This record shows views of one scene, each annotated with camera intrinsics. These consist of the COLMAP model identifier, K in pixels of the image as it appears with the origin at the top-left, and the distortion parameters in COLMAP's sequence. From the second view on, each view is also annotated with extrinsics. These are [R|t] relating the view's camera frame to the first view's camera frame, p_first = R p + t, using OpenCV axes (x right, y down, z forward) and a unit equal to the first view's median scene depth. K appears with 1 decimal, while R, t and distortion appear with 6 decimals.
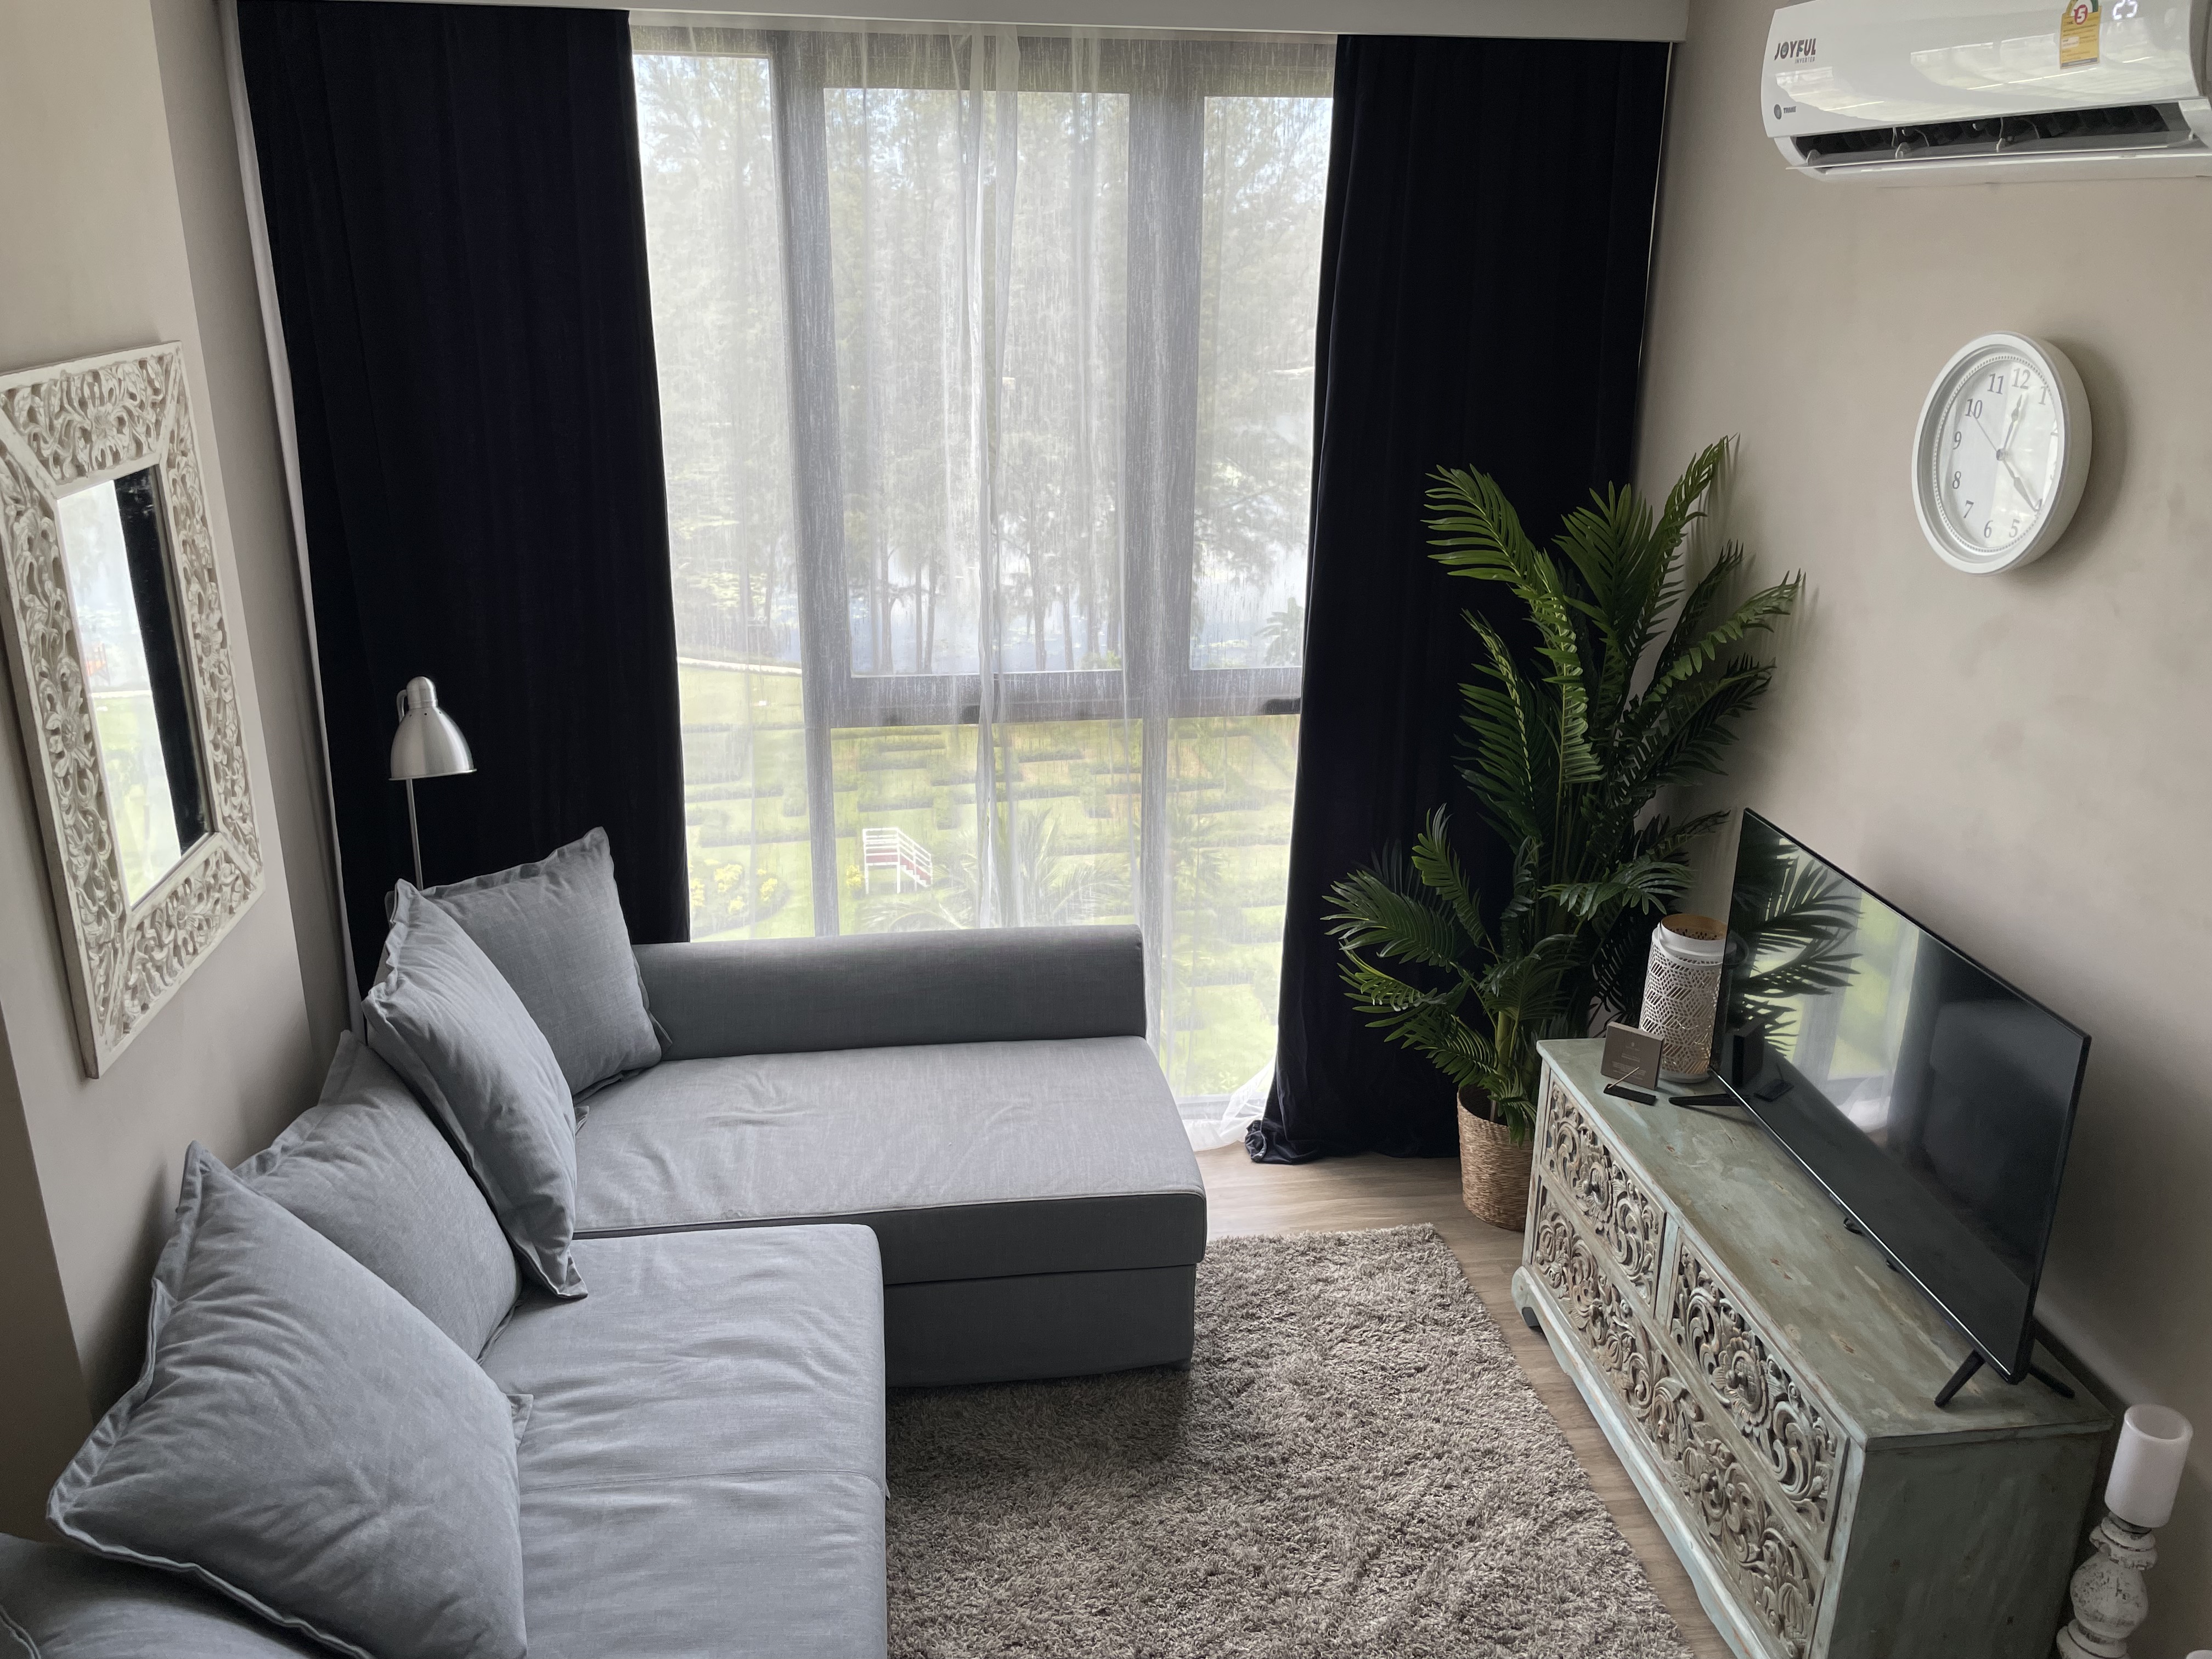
lens RADIAL K [[1713.9, 0, 1122.3], [0, 1713.9, 796.6], [0, 0, 1]] dist [-0.000439, -0.000820]
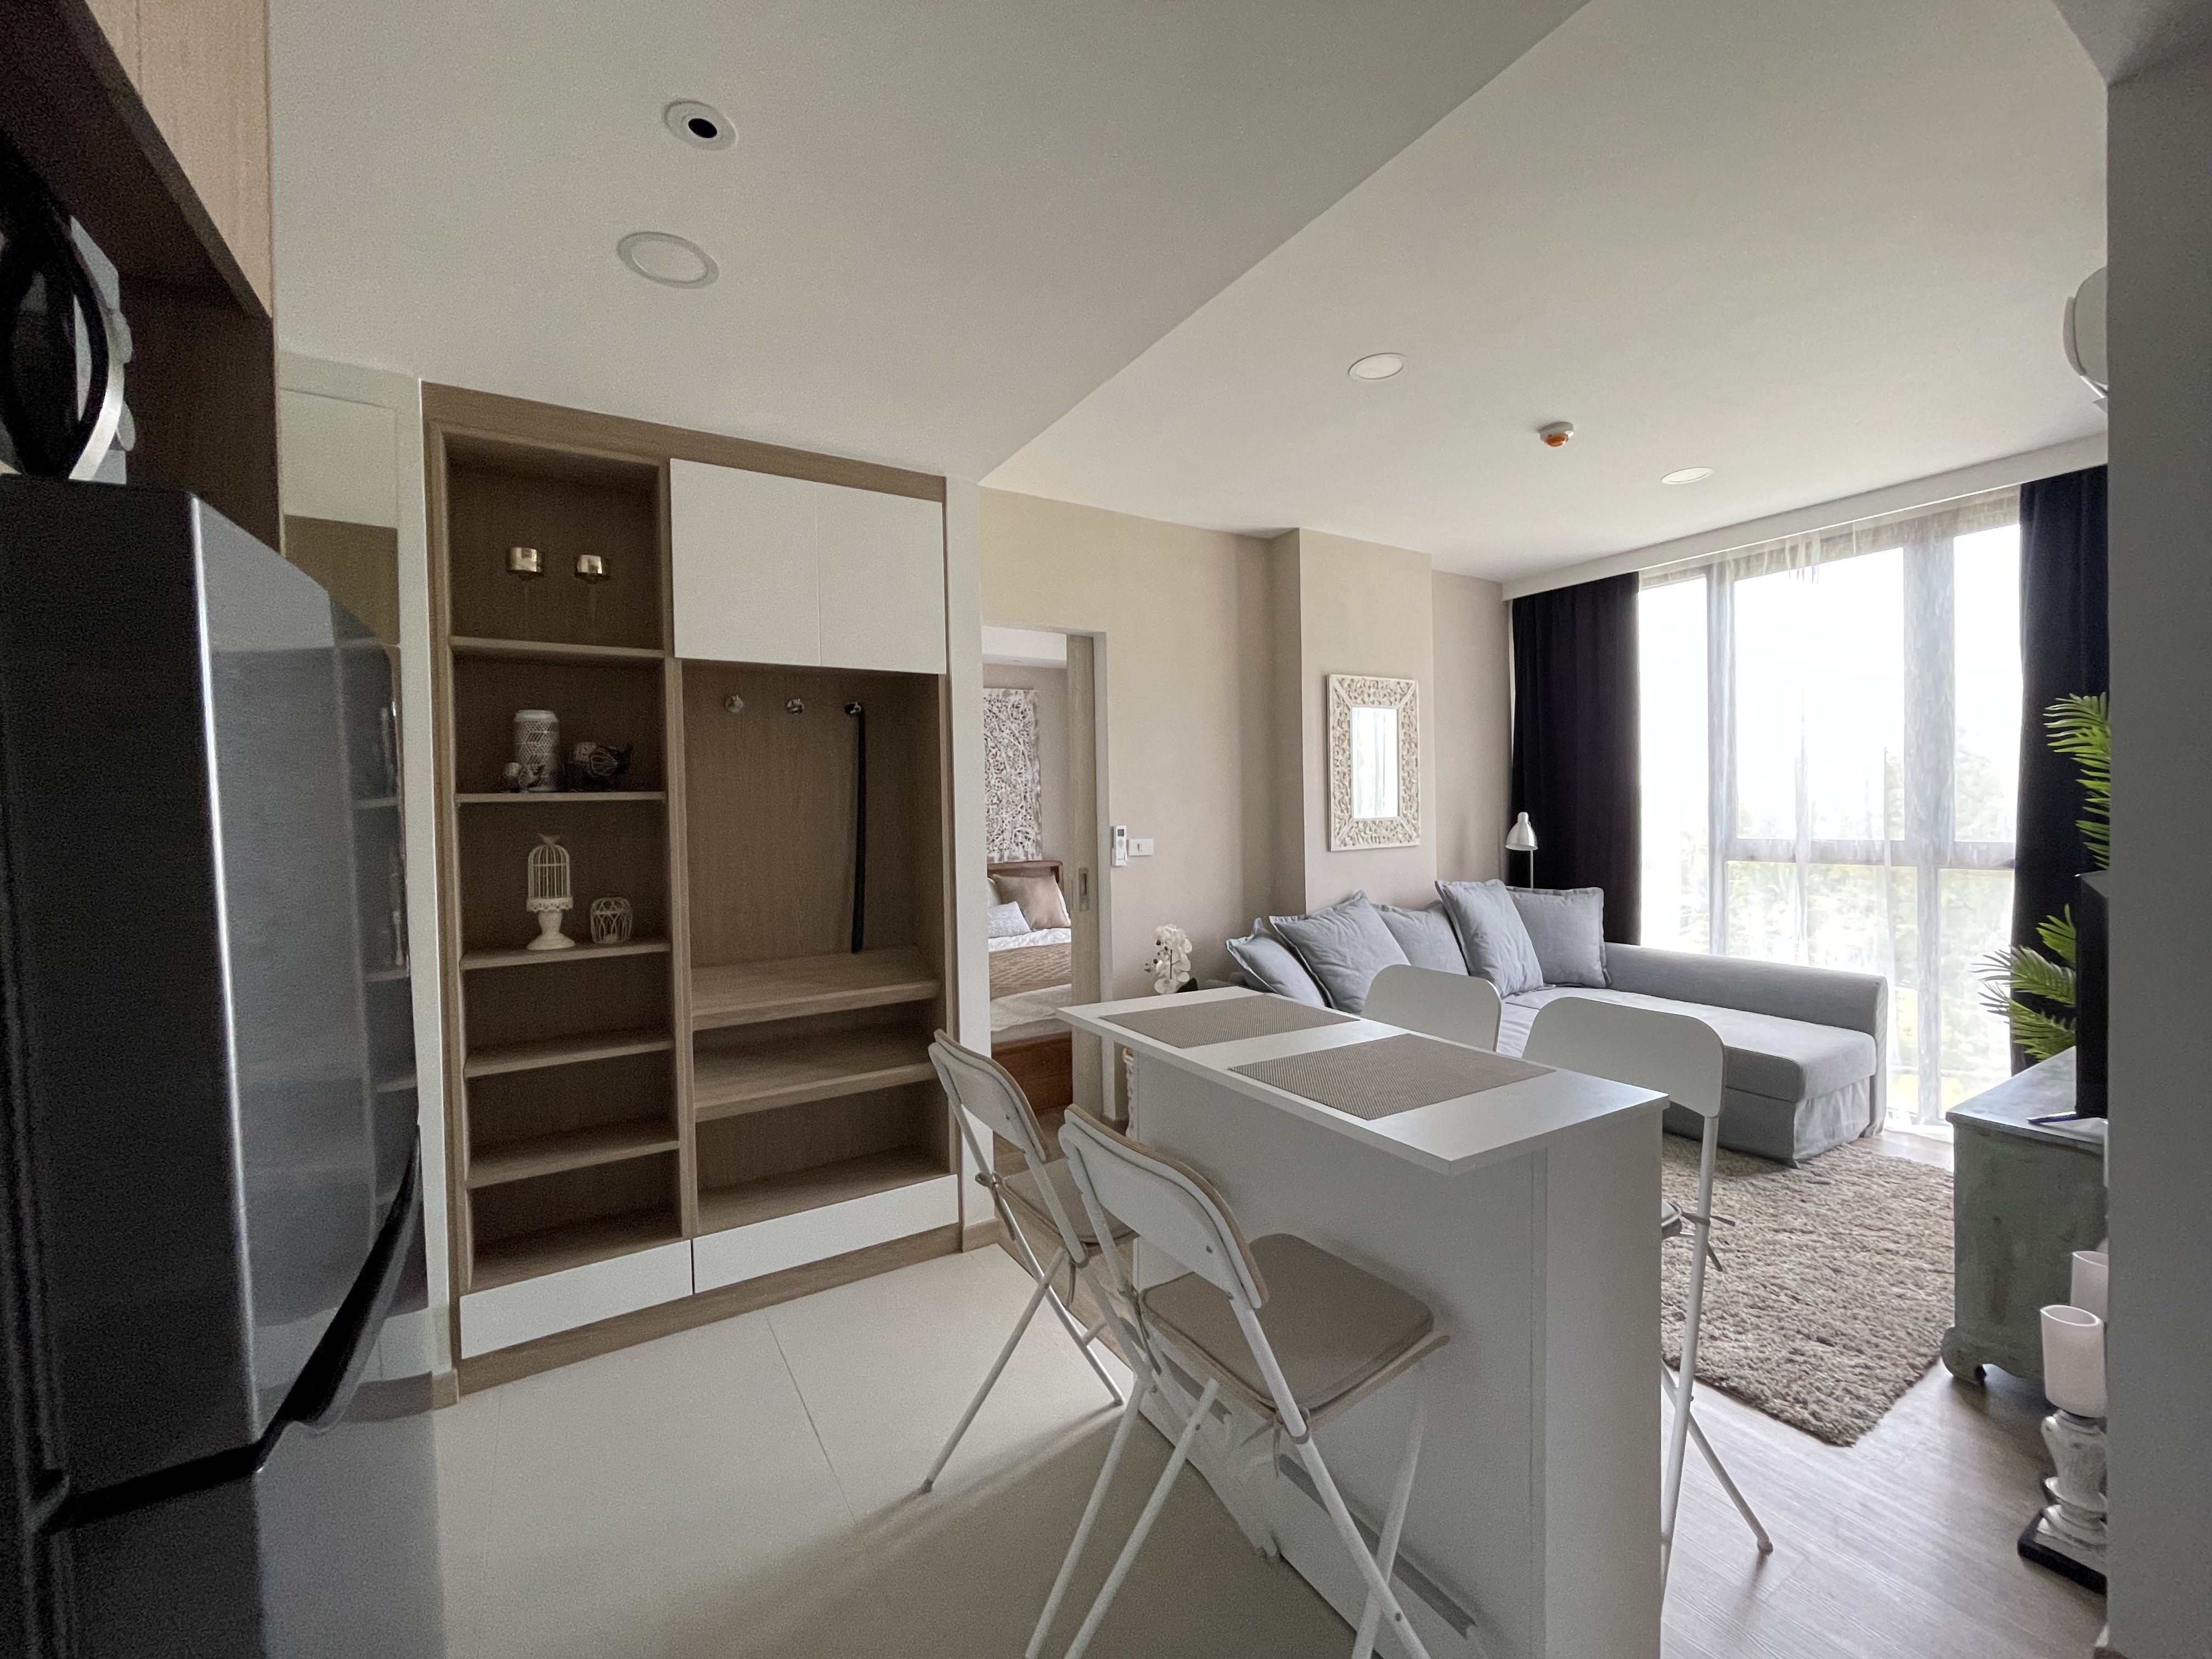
lens RADIAL K [[889.9, 0, 1106.0], [0, 889.9, 829.5], [0, 0, 1]] dist [0.000771, 0.000328]
pose [[0.381942, -0.004268, -0.924177, 0.639255], [-0.278519, 0.952967, -0.119507, 0.304370], [0.881220, 0.303045, 0.362789, -0.110148]]
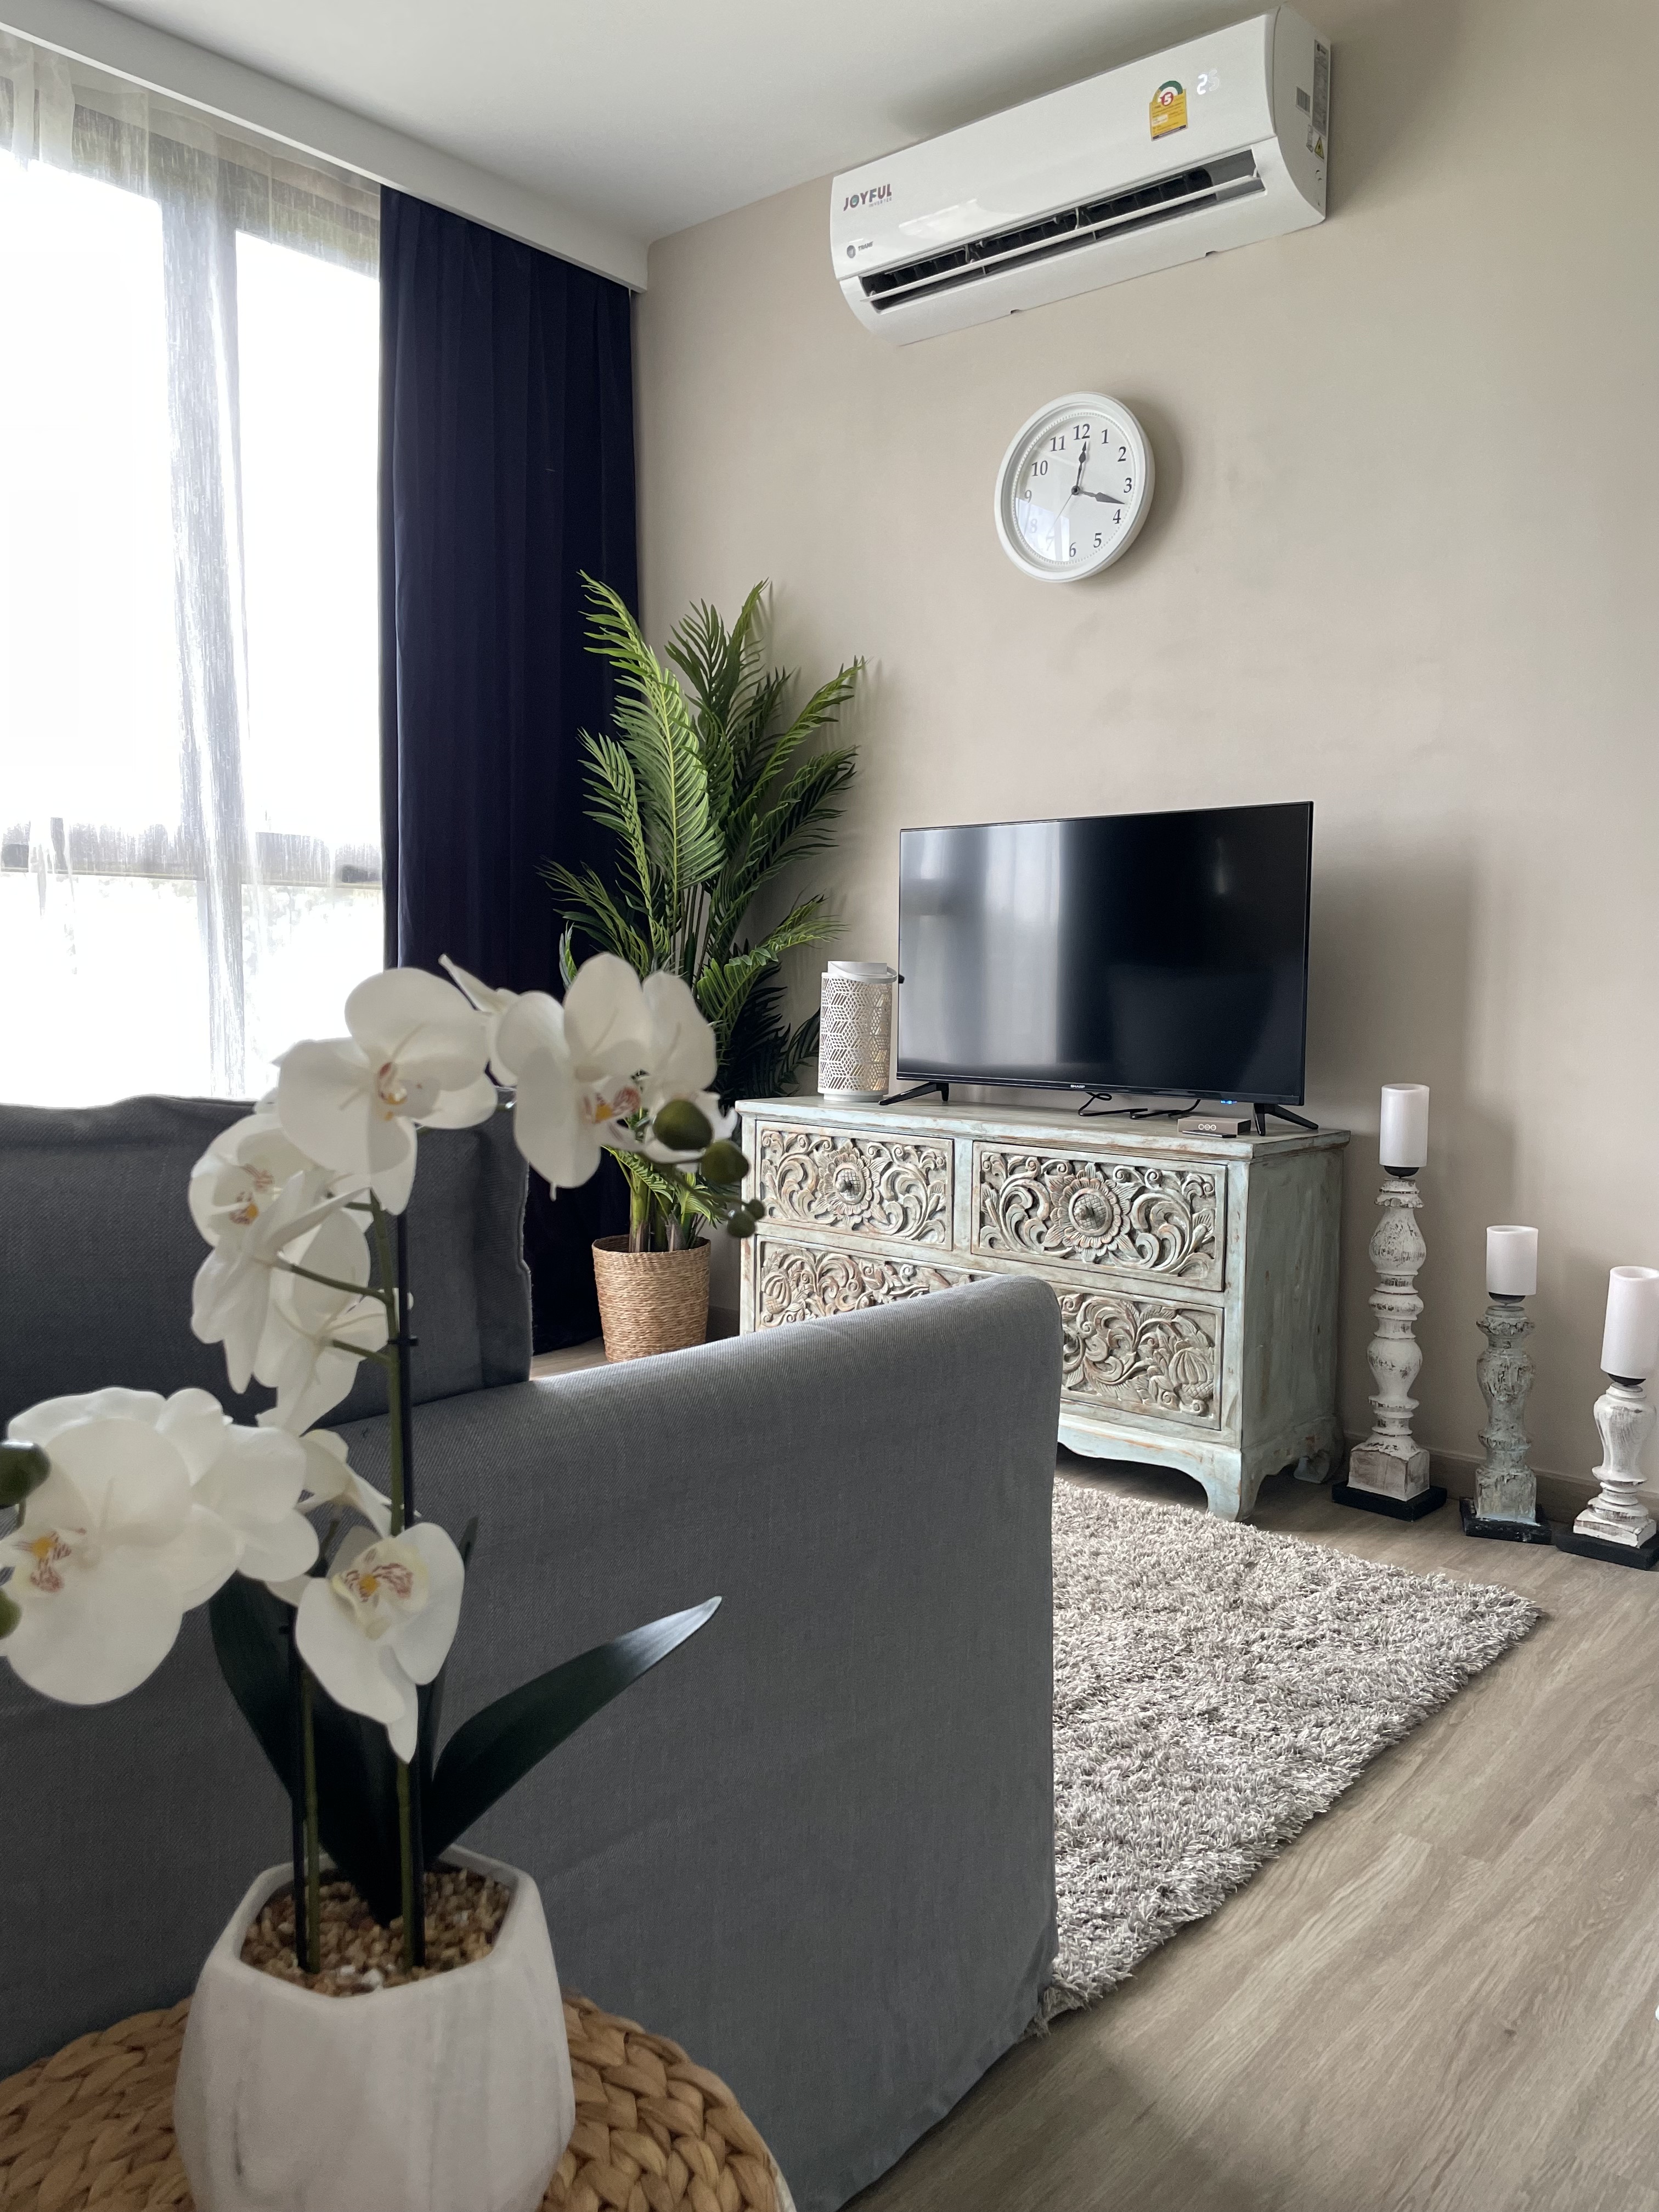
lens RADIAL K [[1713.9, 0, 892.7], [0, 1713.9, 1103.3], [0, 0, 1]] dist [-0.000439, -0.000820]
pose [[0.733347, -0.064655, 0.676773, -0.388032], [0.217363, 0.965516, -0.143293, 0.311705], [-0.644170, 0.252188, 0.722112, 0.184349]]
